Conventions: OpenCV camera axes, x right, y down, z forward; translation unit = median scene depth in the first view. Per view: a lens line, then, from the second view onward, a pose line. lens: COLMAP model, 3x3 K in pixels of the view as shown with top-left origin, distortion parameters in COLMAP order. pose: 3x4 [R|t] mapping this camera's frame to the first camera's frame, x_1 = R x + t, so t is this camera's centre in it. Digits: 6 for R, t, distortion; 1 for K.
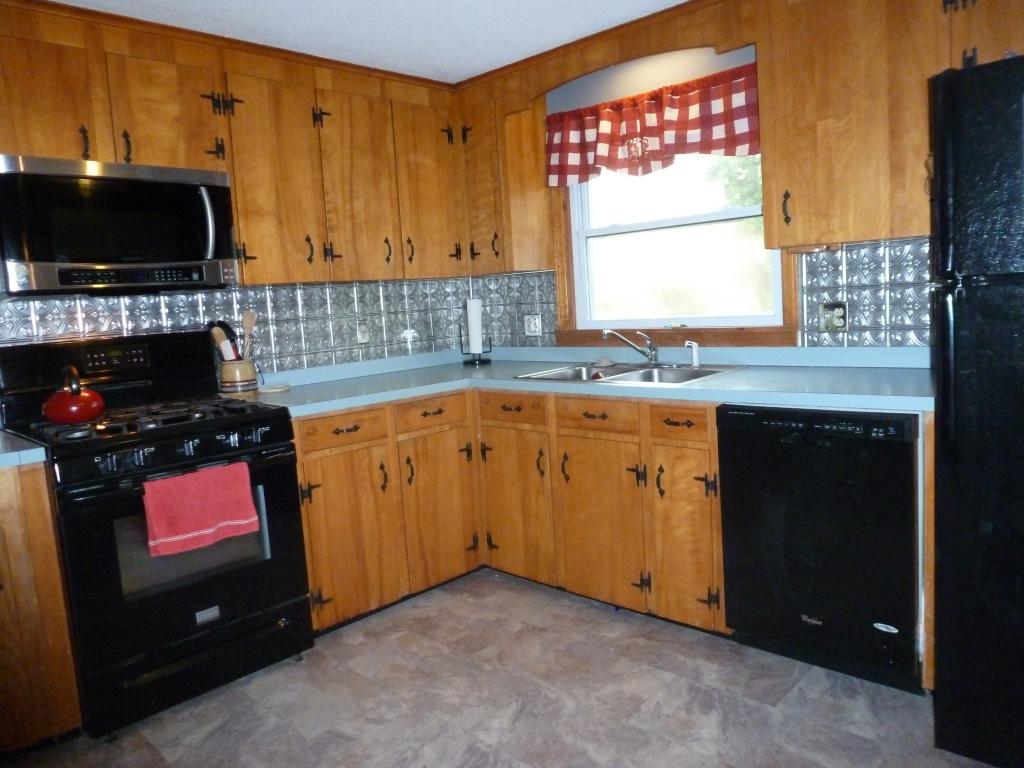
lens RADIAL K [[756.4, 0, 511.9], [0, 756.4, 368.4], [0, 0, 1]] dist [-0.027190, 0.004493]
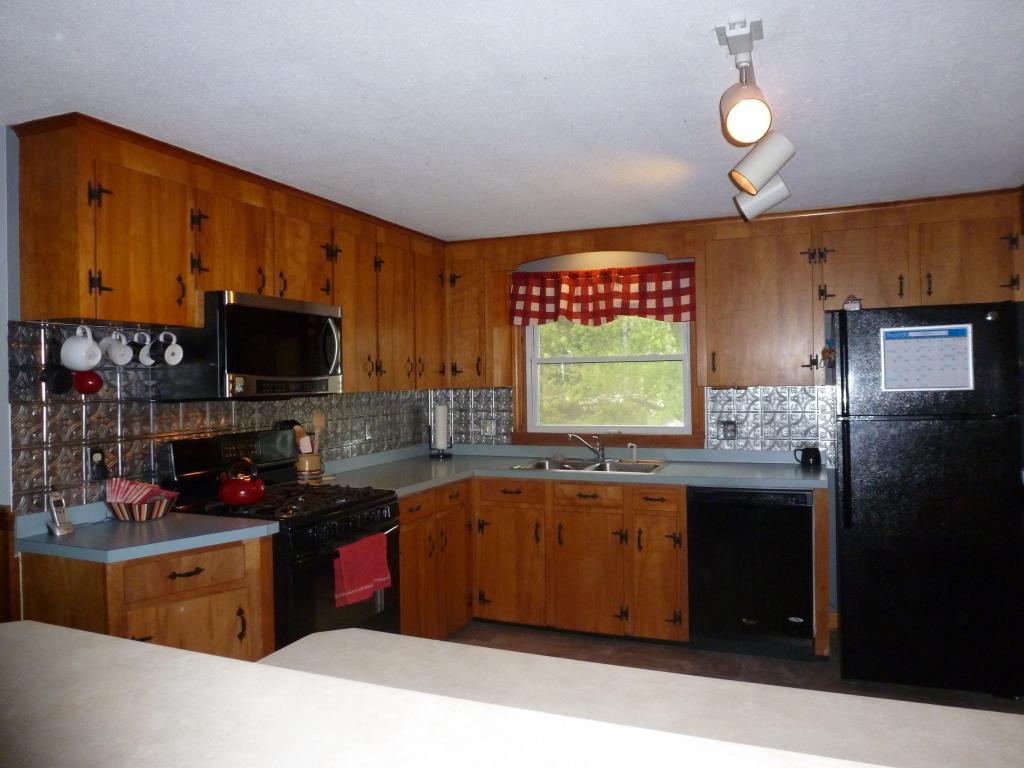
lens RADIAL K [[756.4, 0, 511.9], [0, 756.4, 368.4], [0, 0, 1]] dist [-0.027190, 0.004493]
pose [[0.927880, 0.052978, 0.369097, -0.514676], [-0.007684, 0.992362, -0.123120, 0.000779], [-0.372800, 0.111405, 0.921200, -0.258550]]
